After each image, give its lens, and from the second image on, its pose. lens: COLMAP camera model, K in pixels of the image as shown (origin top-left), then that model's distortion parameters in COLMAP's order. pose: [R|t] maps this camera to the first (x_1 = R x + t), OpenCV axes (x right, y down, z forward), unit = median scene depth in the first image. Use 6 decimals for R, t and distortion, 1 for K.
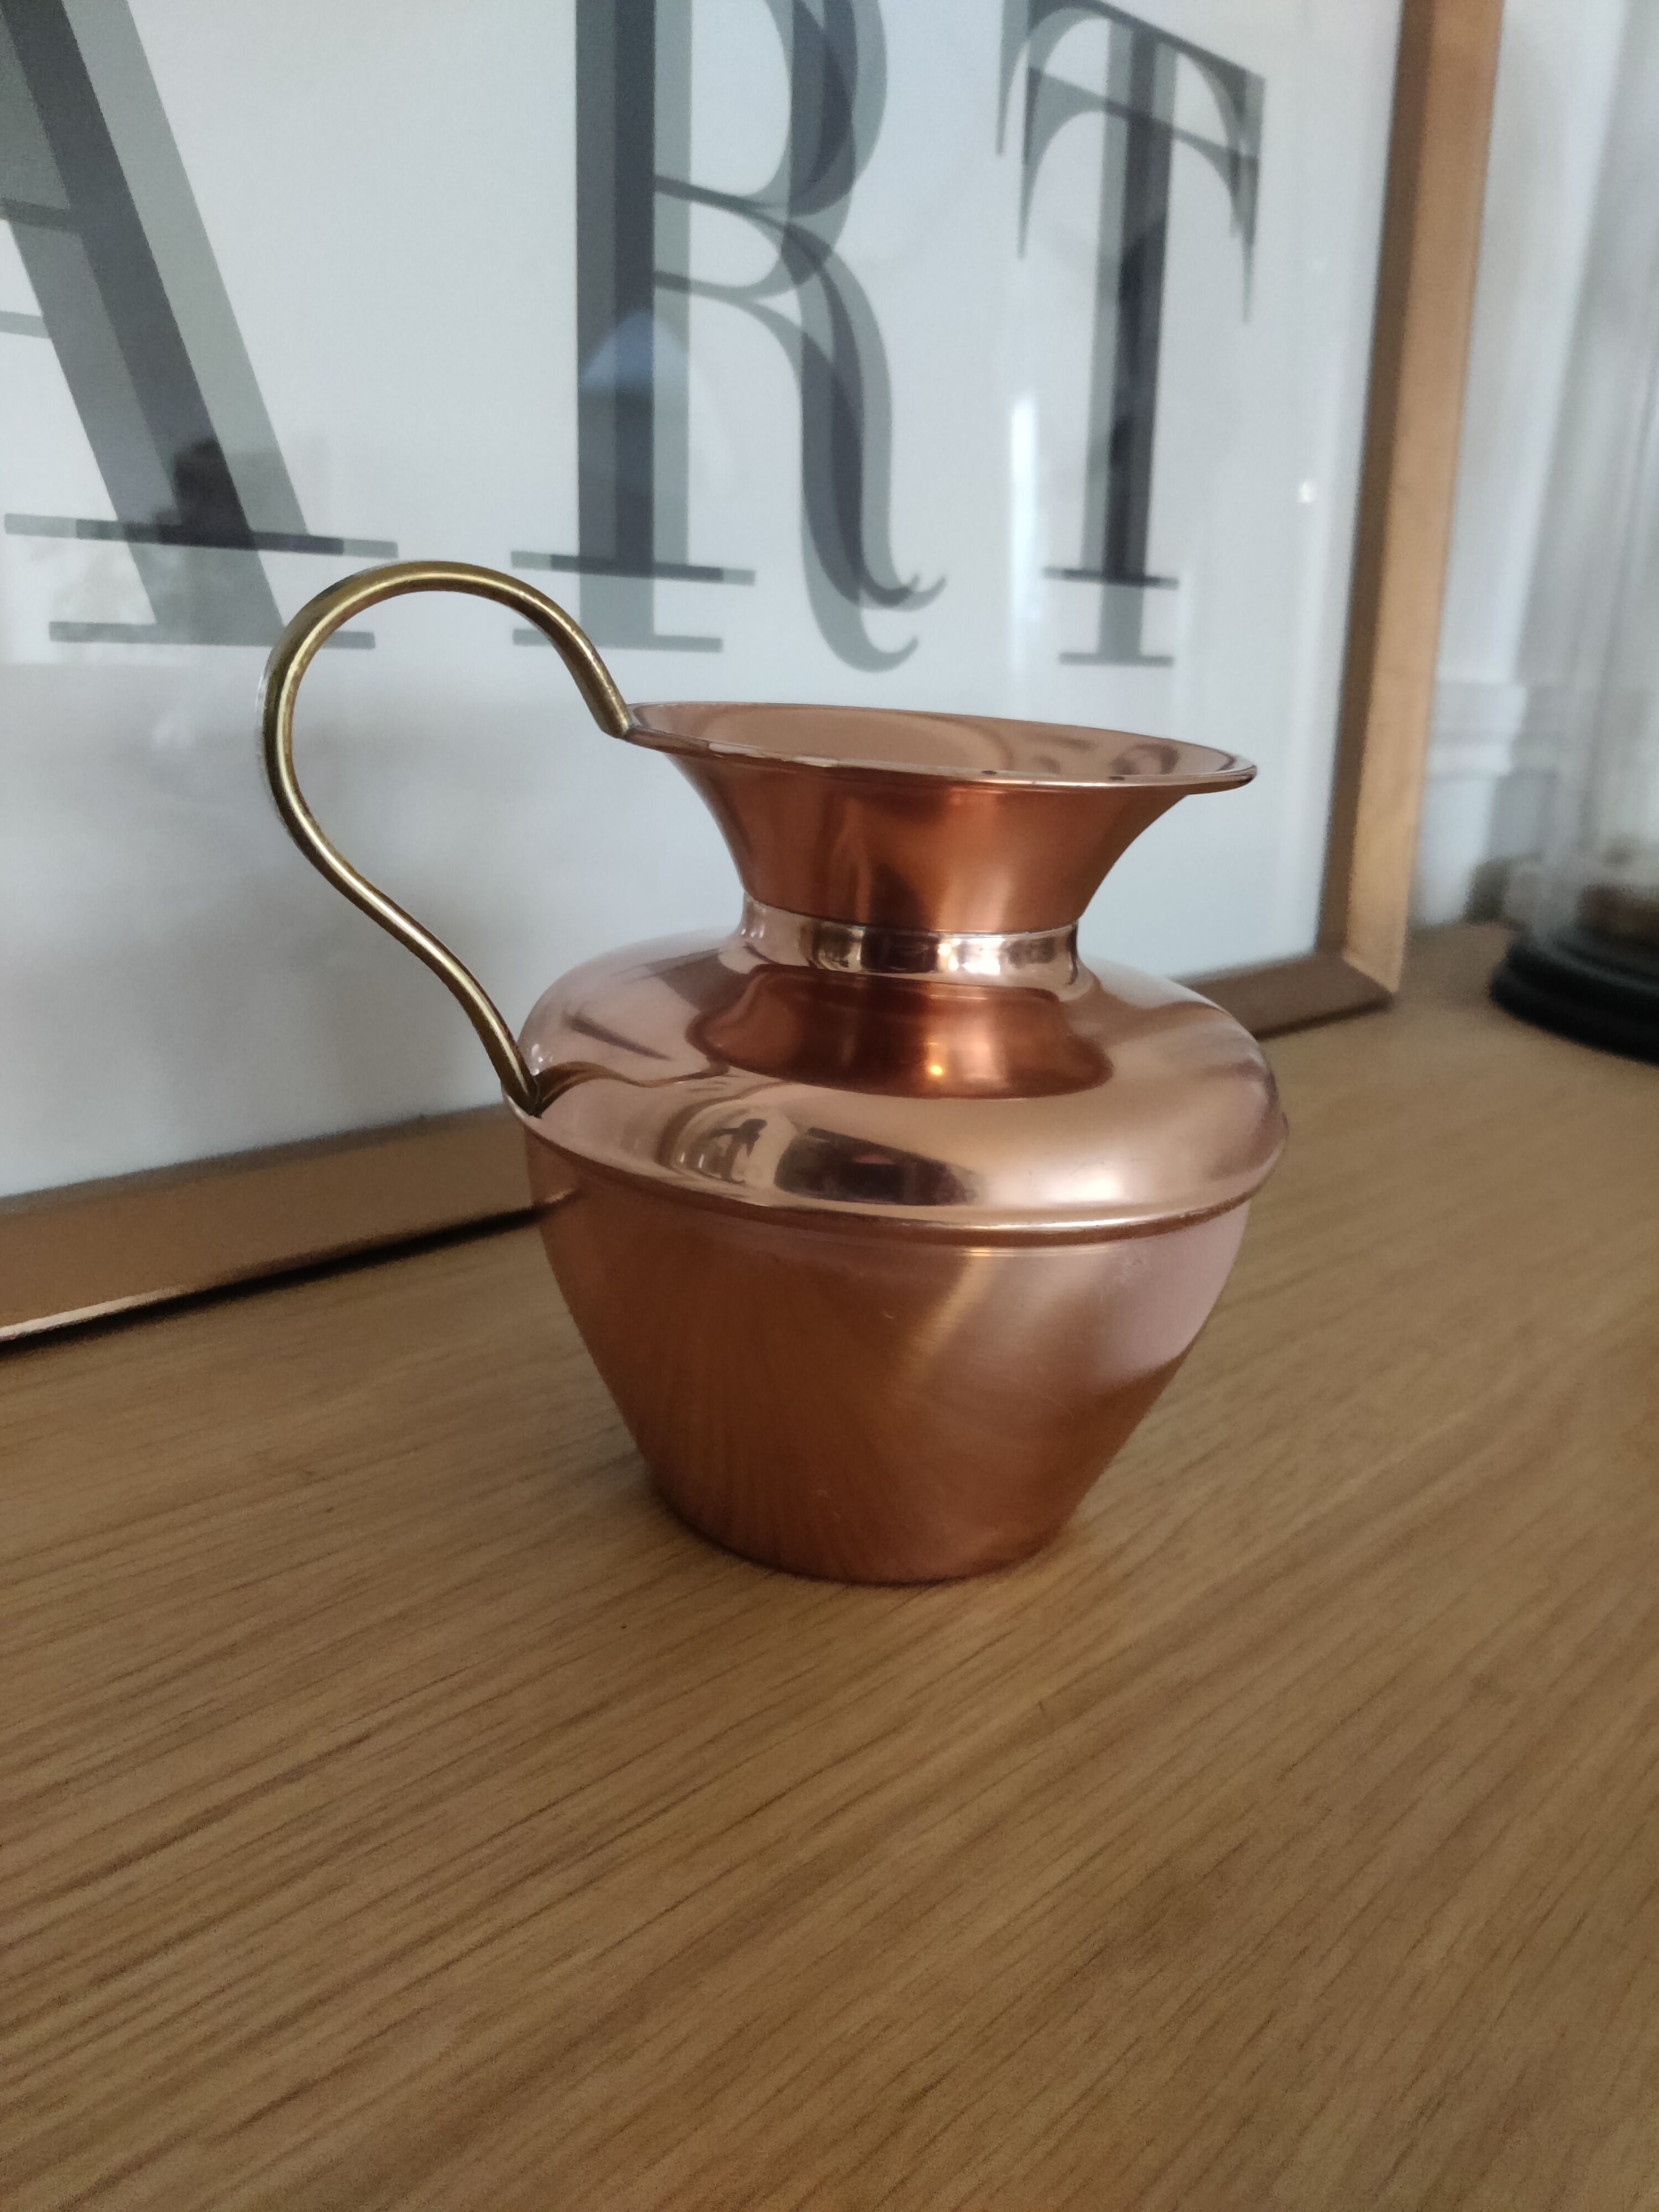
lens RADIAL K [[1743.8, 0, 808.5], [0, 1743.8, 1110.1], [0, 0, 1]] dist [-0.029431, 0.000934]
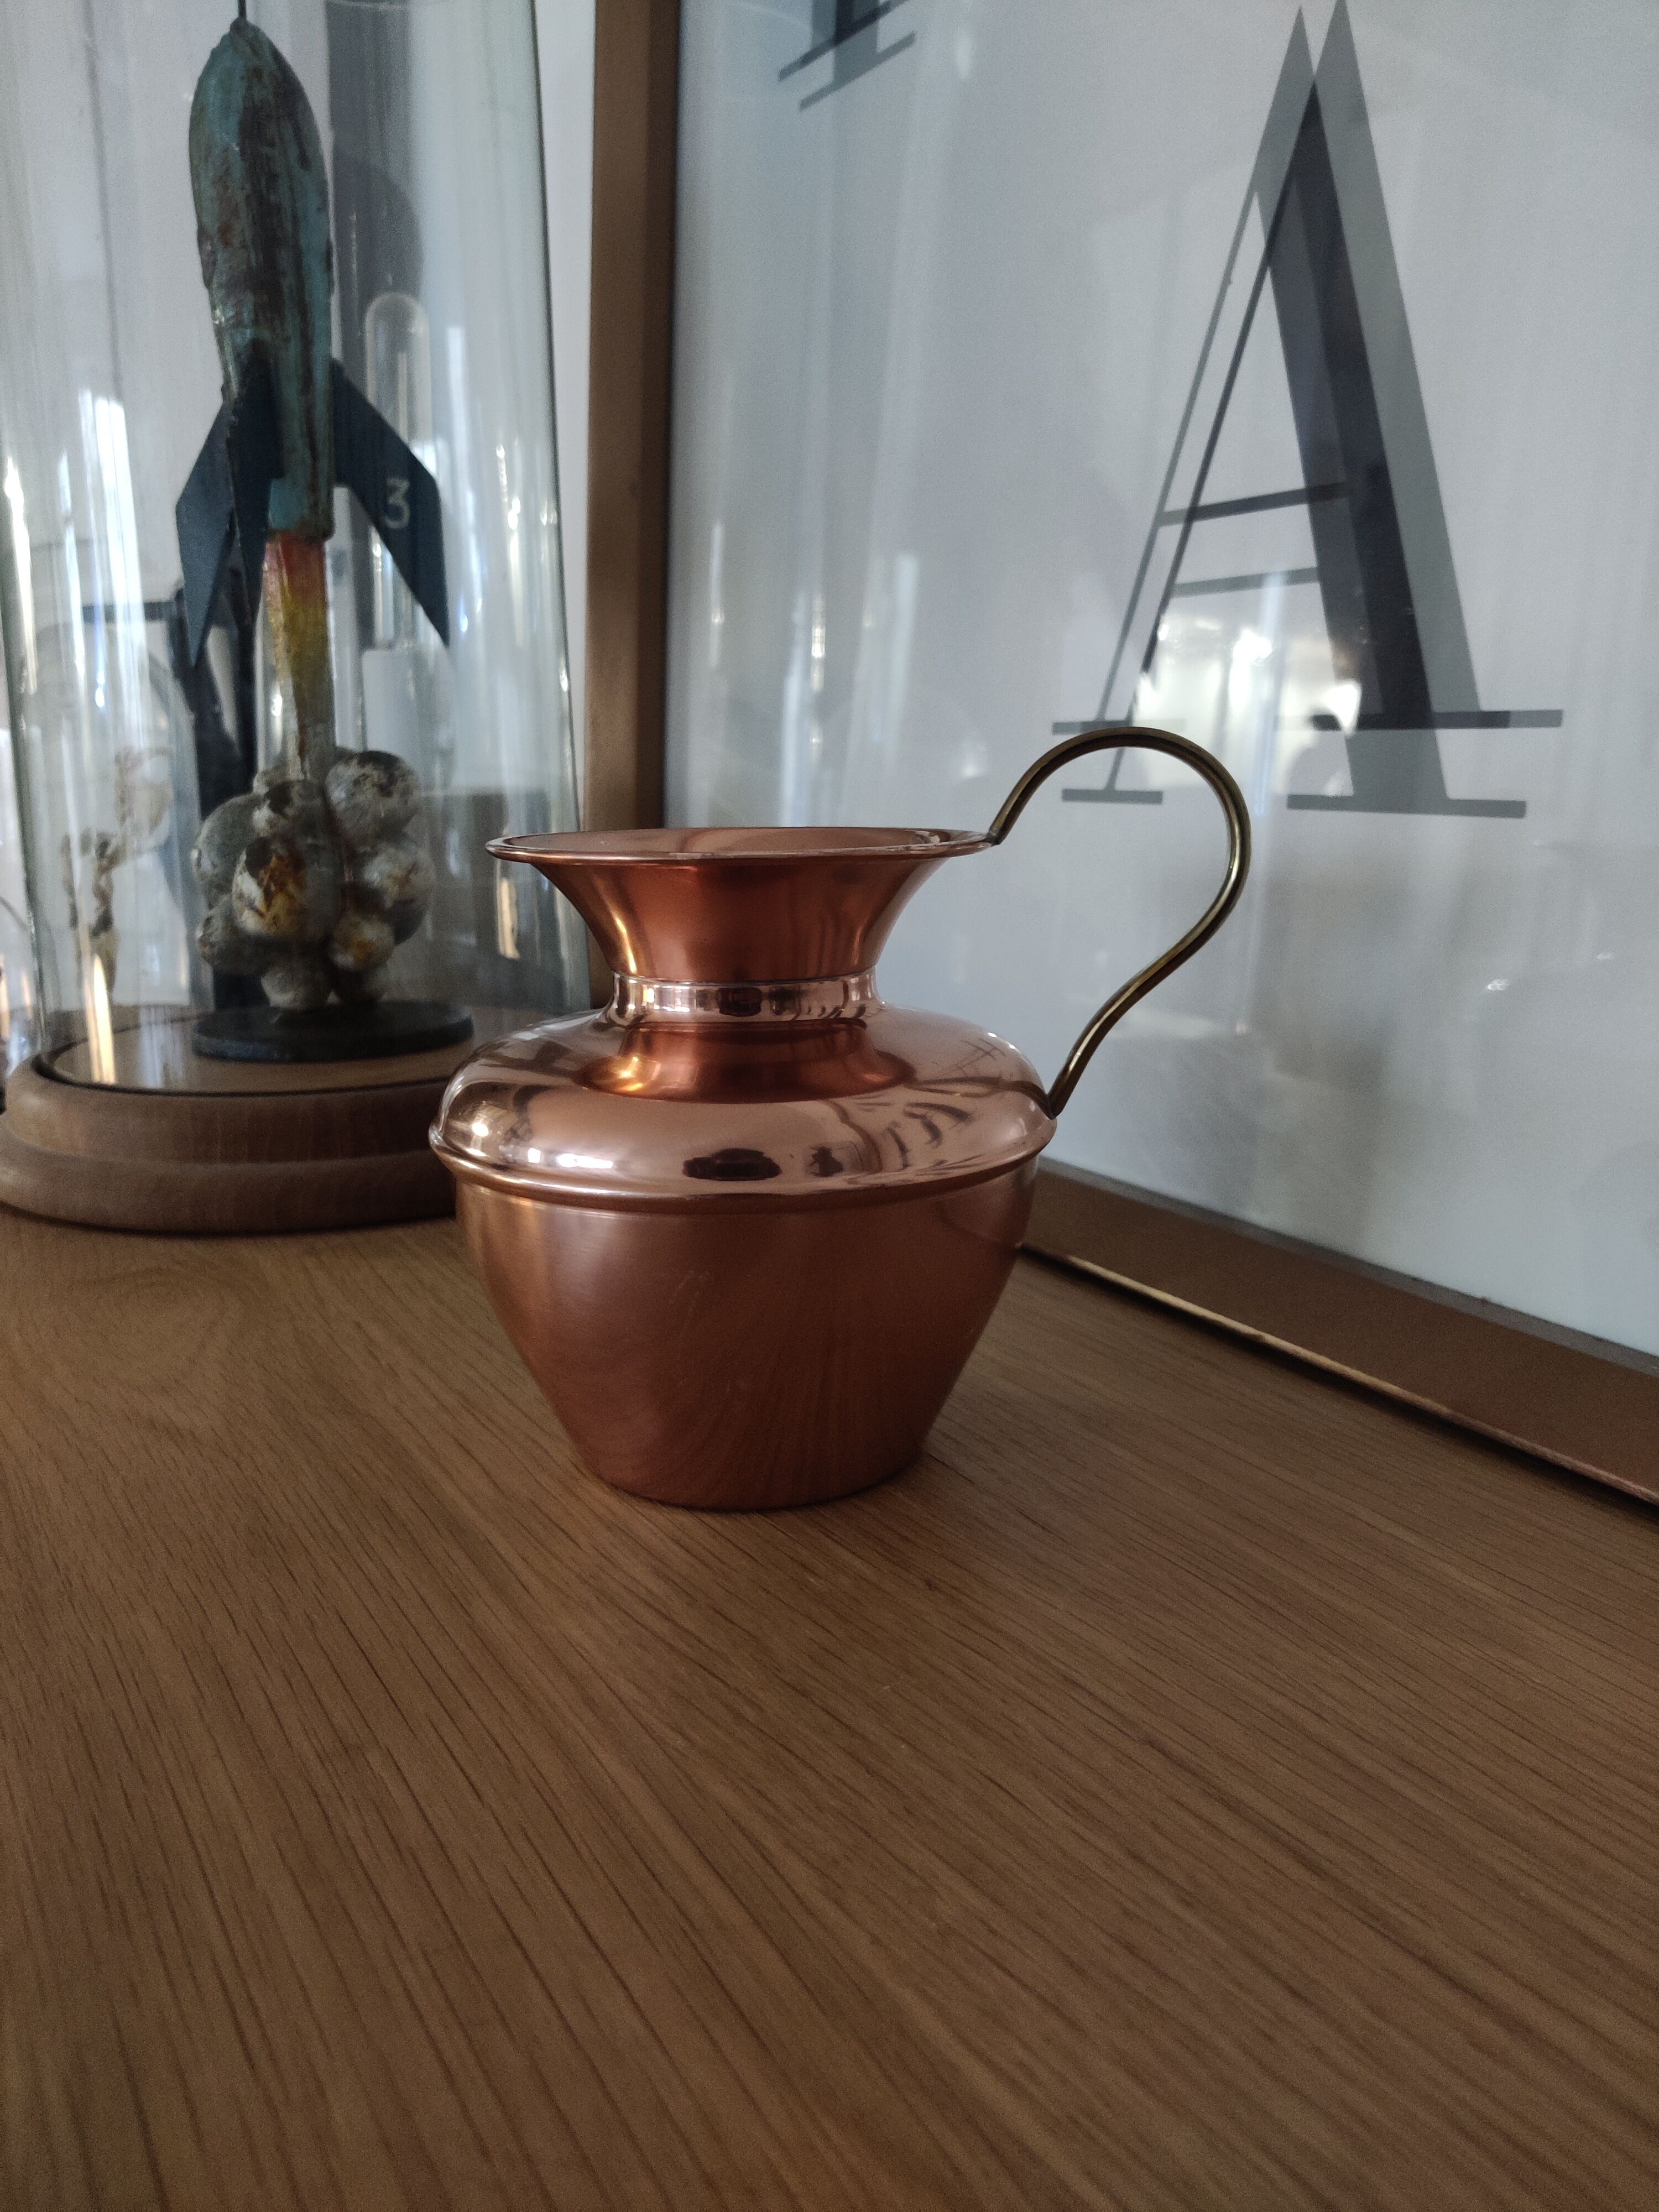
lens RADIAL K [[1752.6, 0, 829.5], [0, 1752.6, 1106.0], [0, 0, 1]] dist [-0.024502, -0.004901]
pose [[-0.273396, 0.124067, -0.953867, 0.811164], [-0.289756, 0.934964, 0.204657, -0.198255], [0.917222, 0.332341, -0.219667, 0.897013]]
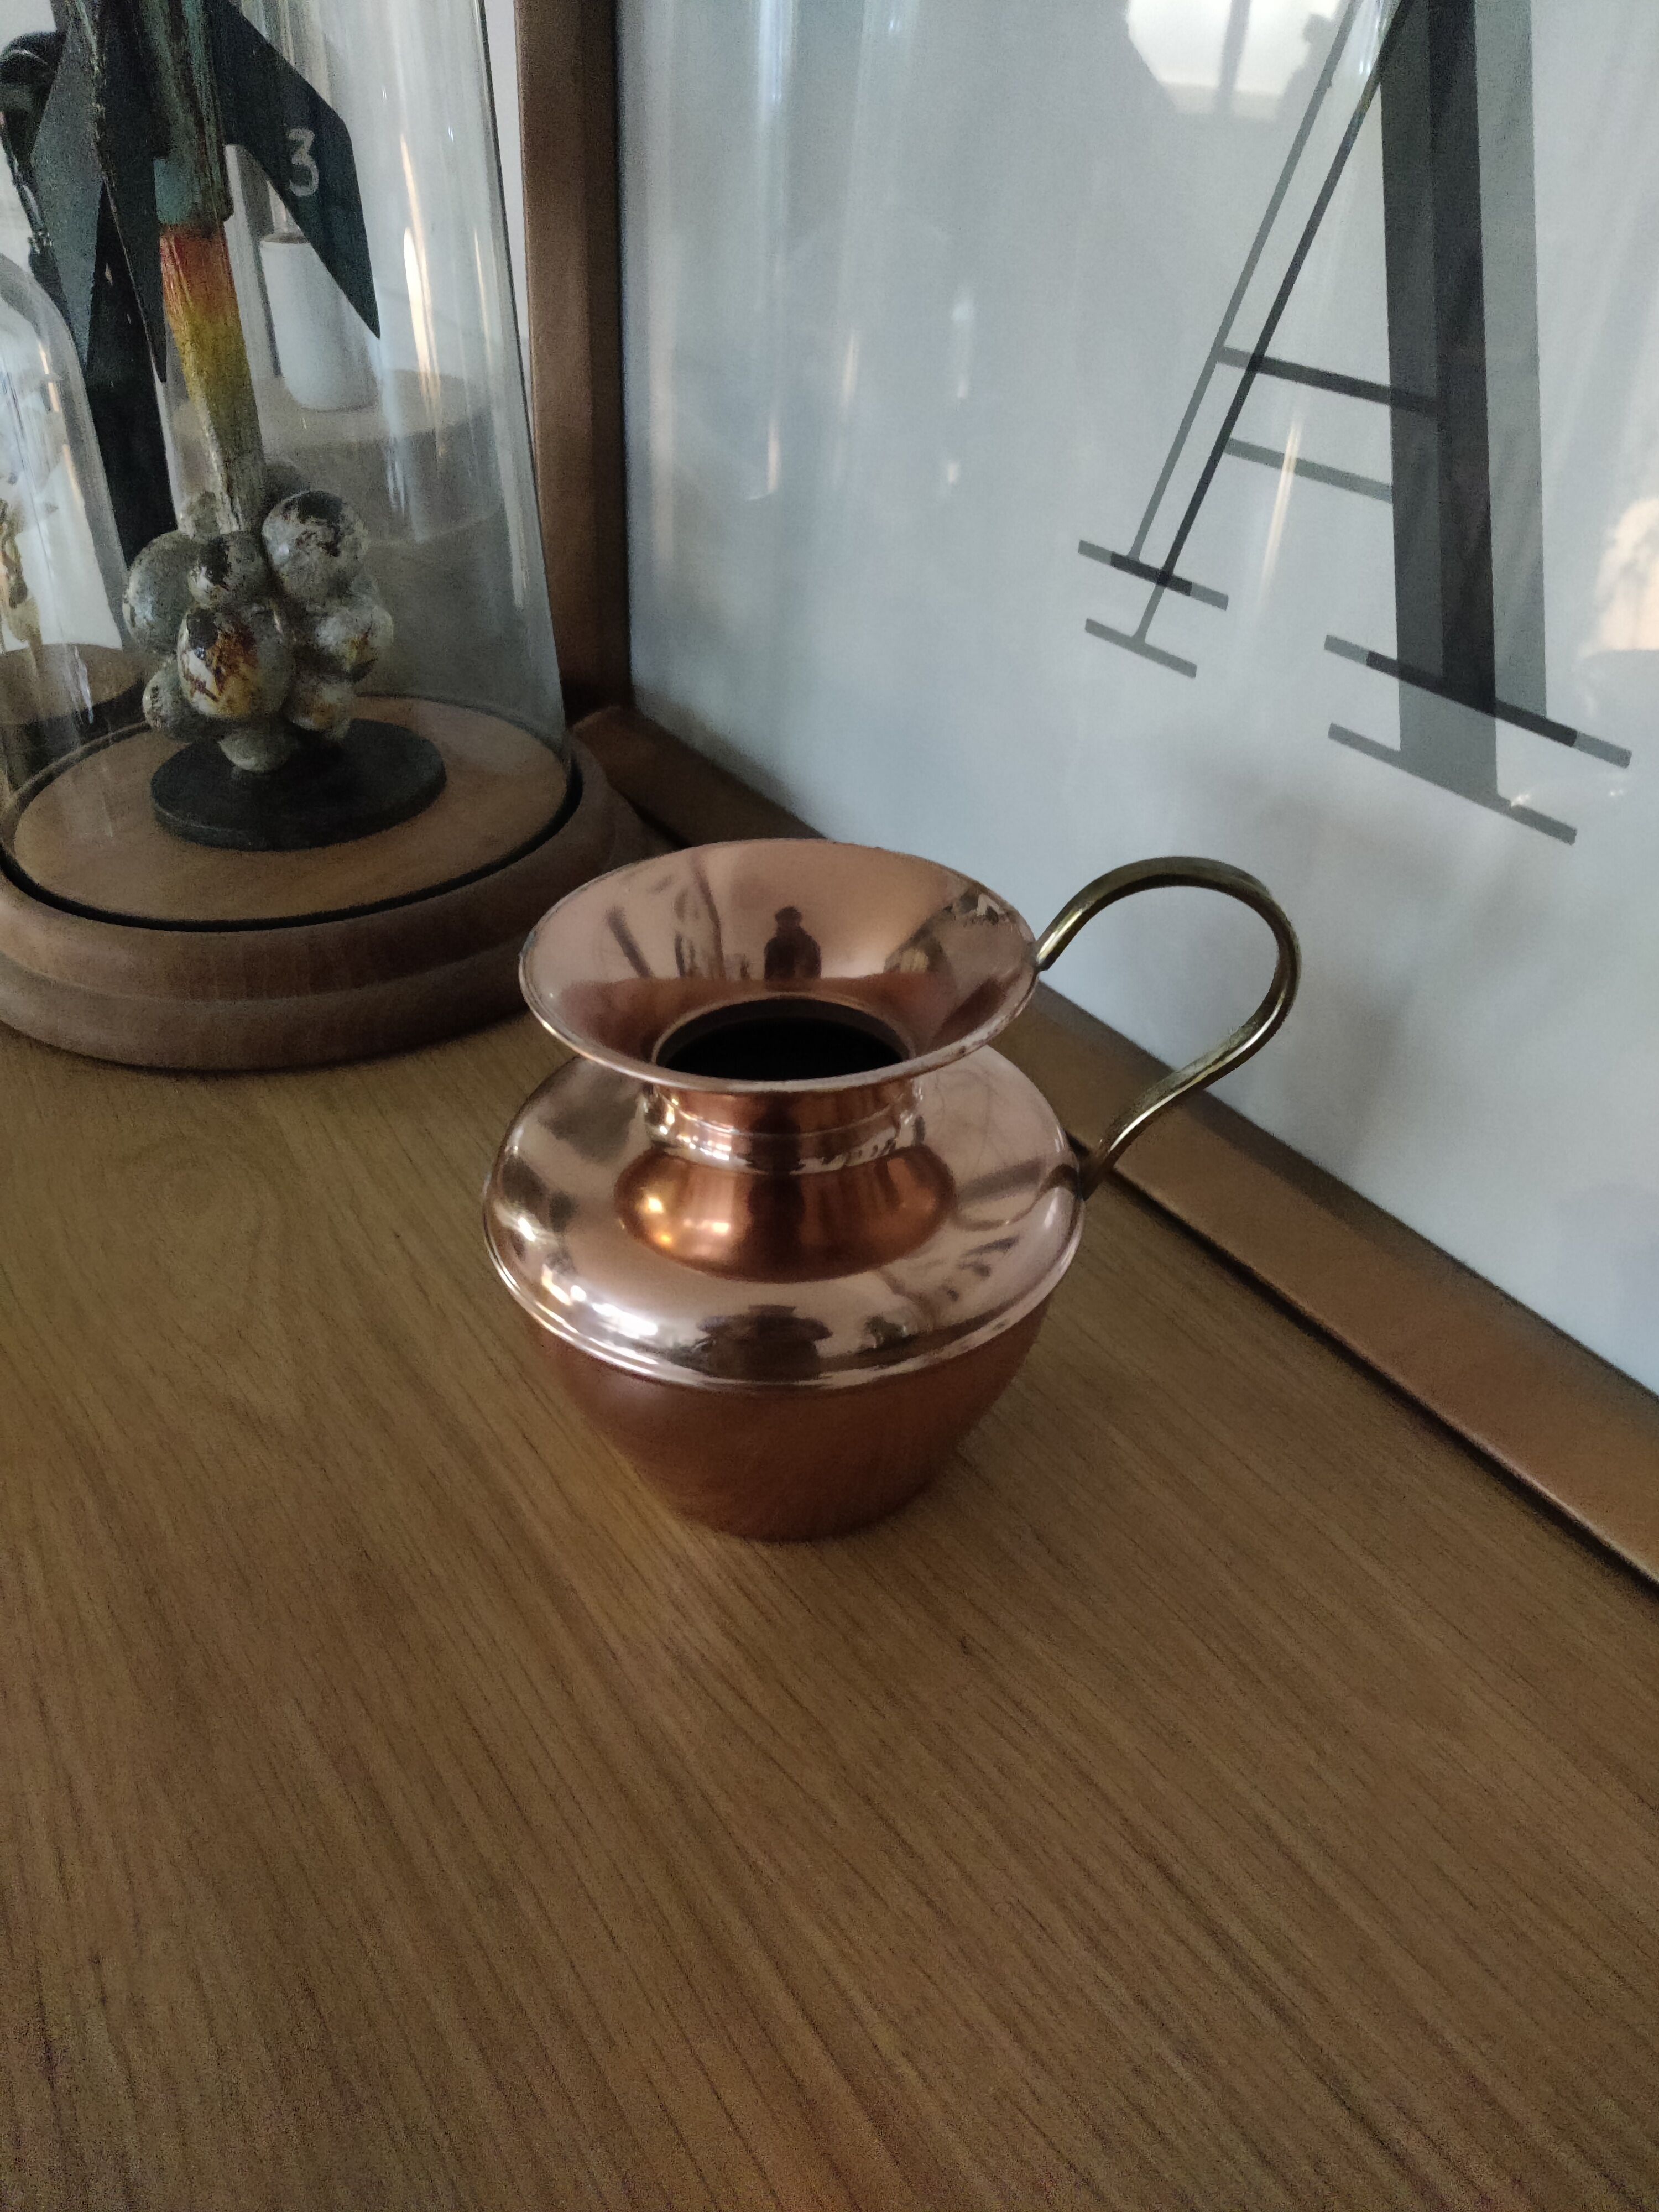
lens RADIAL K [[1756.7, 0, 837.4], [0, 1756.7, 1169.9], [0, 0, 1]] dist [-0.018927, -0.007465]
pose [[-0.232489, 0.504383, -0.831593, 0.728367], [-0.297546, 0.777142, 0.554542, -0.534276], [0.925967, 0.376362, -0.030600, 0.709373]]
